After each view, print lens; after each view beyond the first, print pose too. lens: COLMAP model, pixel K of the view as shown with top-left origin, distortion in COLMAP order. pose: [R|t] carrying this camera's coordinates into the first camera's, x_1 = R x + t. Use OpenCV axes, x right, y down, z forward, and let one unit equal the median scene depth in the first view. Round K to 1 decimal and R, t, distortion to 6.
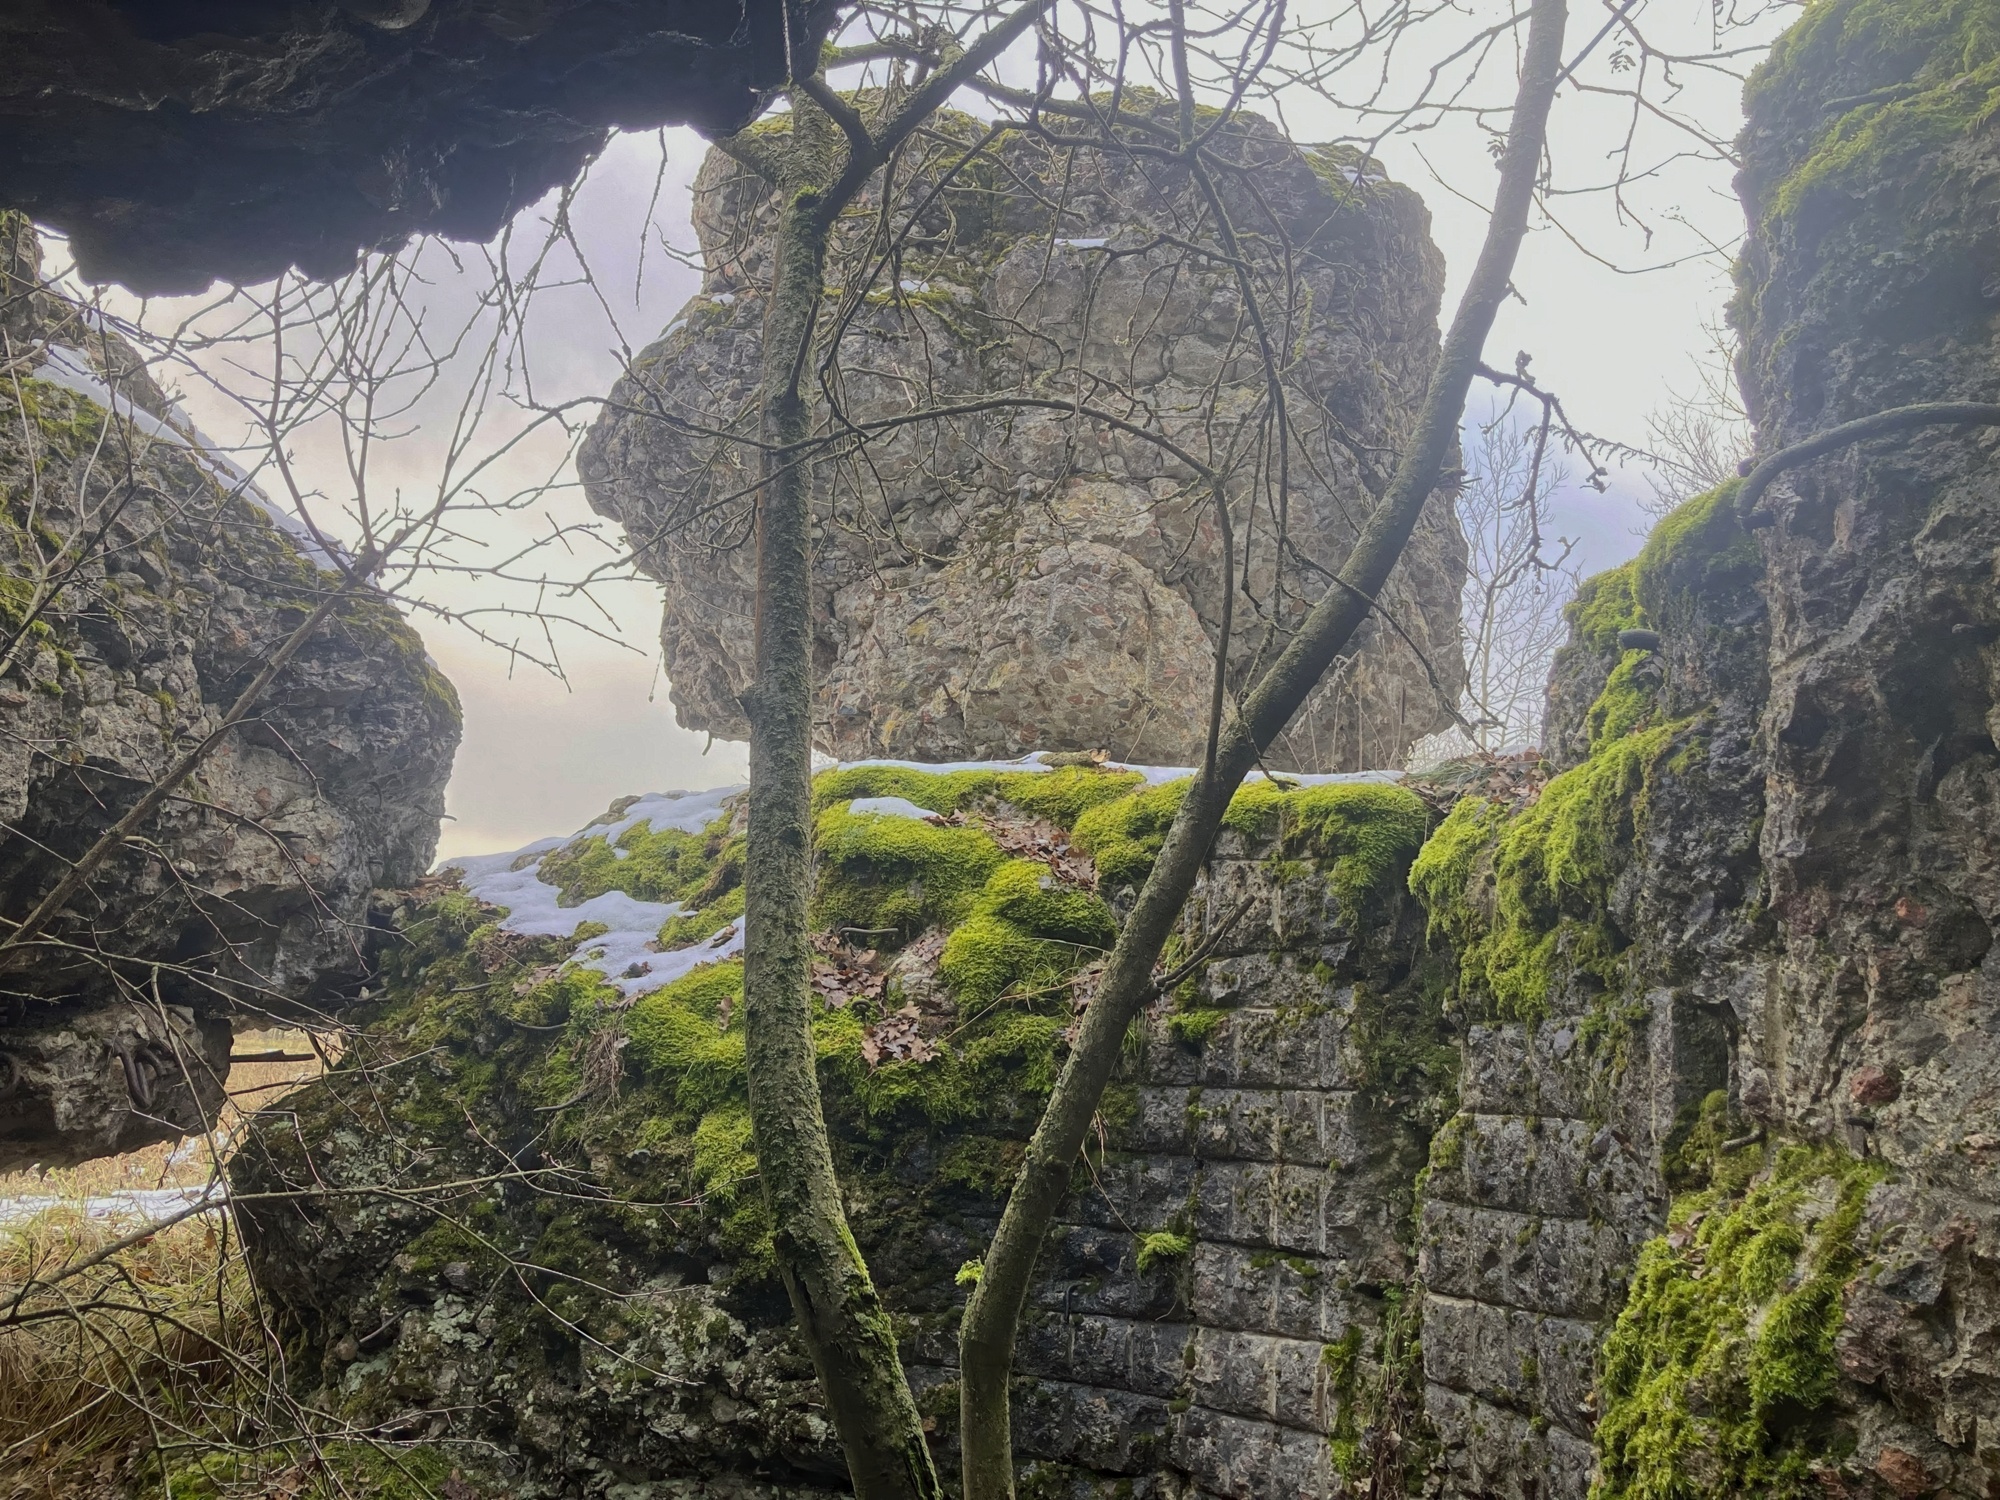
lens RADIAL K [[1708.2, 0, 1001.1], [0, 1708.2, 746.7], [0, 0, 1]] dist [0.065818, -0.071823]
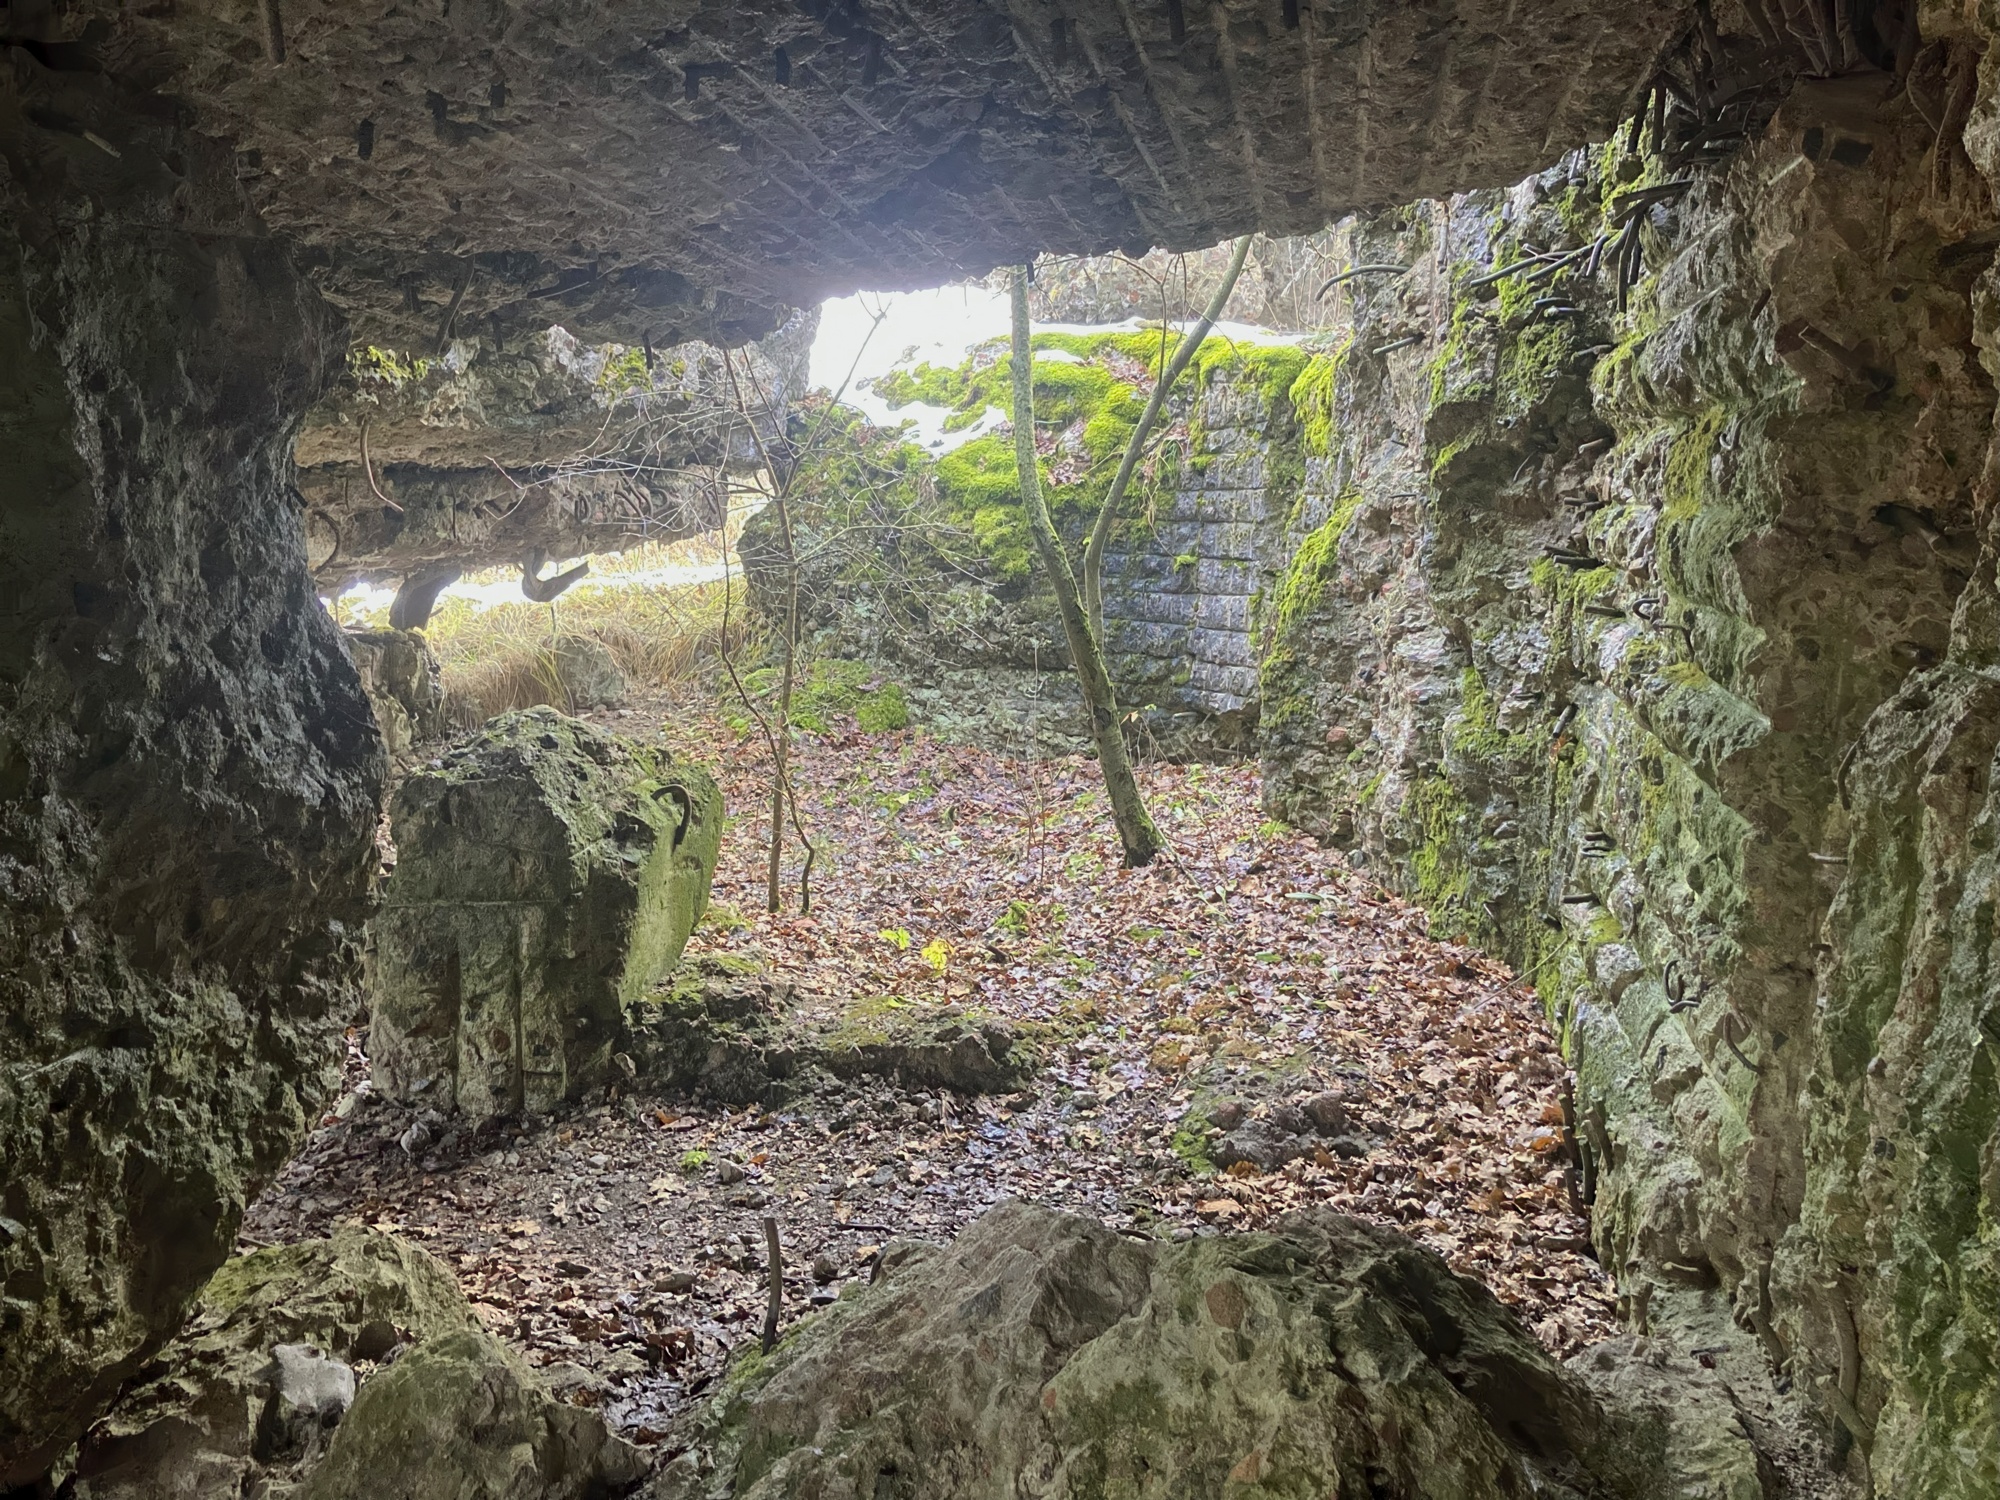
lens RADIAL K [[1708.2, 0, 1003.1], [0, 1708.2, 751.1], [0, 0, 1]] dist [0.065818, -0.071823]
pose [[0.994924, -0.013550, -0.099714, 0.074047], [0.044726, 0.947186, 0.317551, -0.187938], [0.090145, -0.320399, 0.942984, -1.165986]]
